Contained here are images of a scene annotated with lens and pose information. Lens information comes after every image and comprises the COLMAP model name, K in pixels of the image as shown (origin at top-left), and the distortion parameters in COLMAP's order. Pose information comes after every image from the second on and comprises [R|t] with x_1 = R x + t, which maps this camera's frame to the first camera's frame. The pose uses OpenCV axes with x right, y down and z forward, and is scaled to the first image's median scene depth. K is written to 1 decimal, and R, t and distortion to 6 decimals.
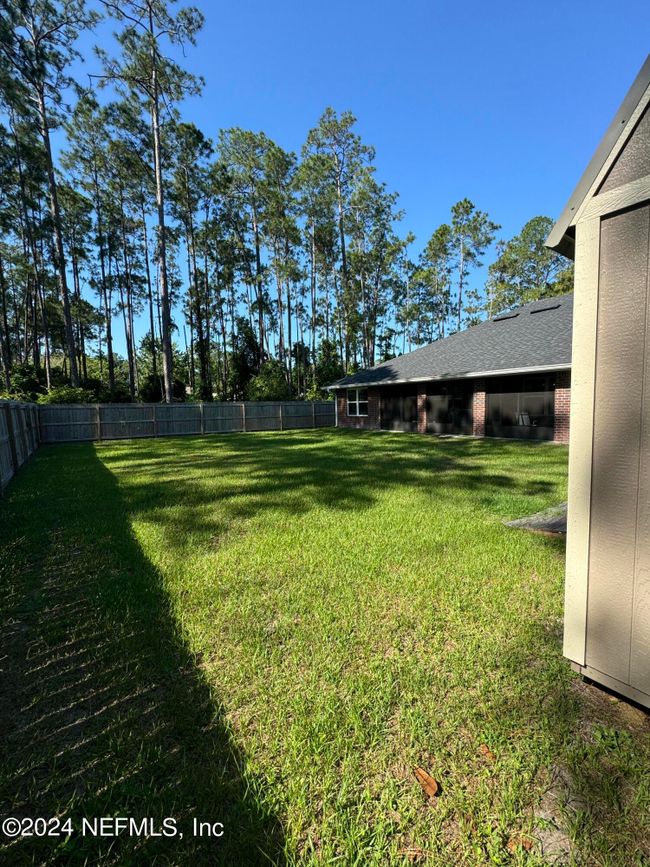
lens RADIAL K [[357.2, 0, 328.6], [0, 357.2, 432.2], [0, 0, 1]] dist [-0.000419, 0.000010]
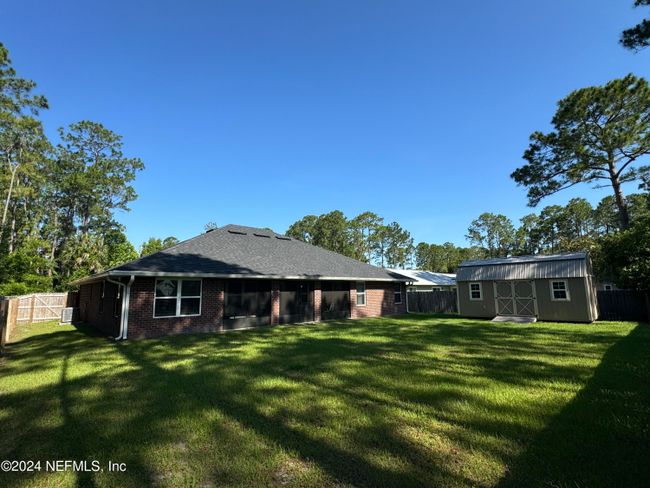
lens RADIAL K [[304.8, 0, 325.0], [0, 304.8, 244.0], [0, 0, 1]] dist [0.001714, 0.000641]
pose [[-0.131464, 0.175337, 0.975692, -0.364906], [0.093511, 0.982039, -0.163878, -0.038070], [-0.986901, 0.069694, -0.145498, 0.489565]]
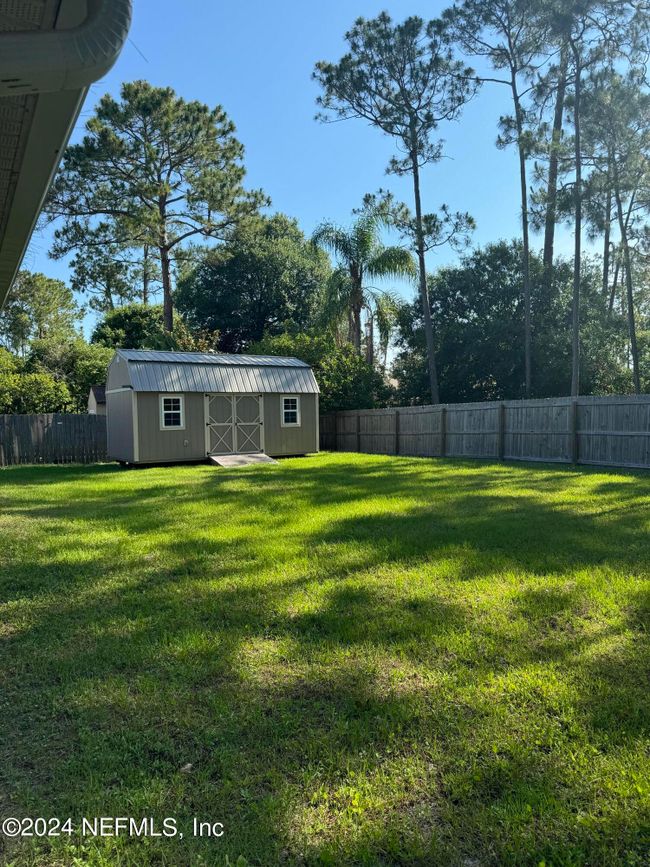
lens RADIAL K [[604.2, 0, 325.0], [0, 604.2, 433.5], [0, 0, 1]] dist [-0.000371, -0.000068]
pose [[-0.998855, 0.029345, 0.037796, -0.000169], [0.033456, 0.993010, 0.113185, -0.058257], [-0.034210, 0.114320, -0.992855, 0.695590]]
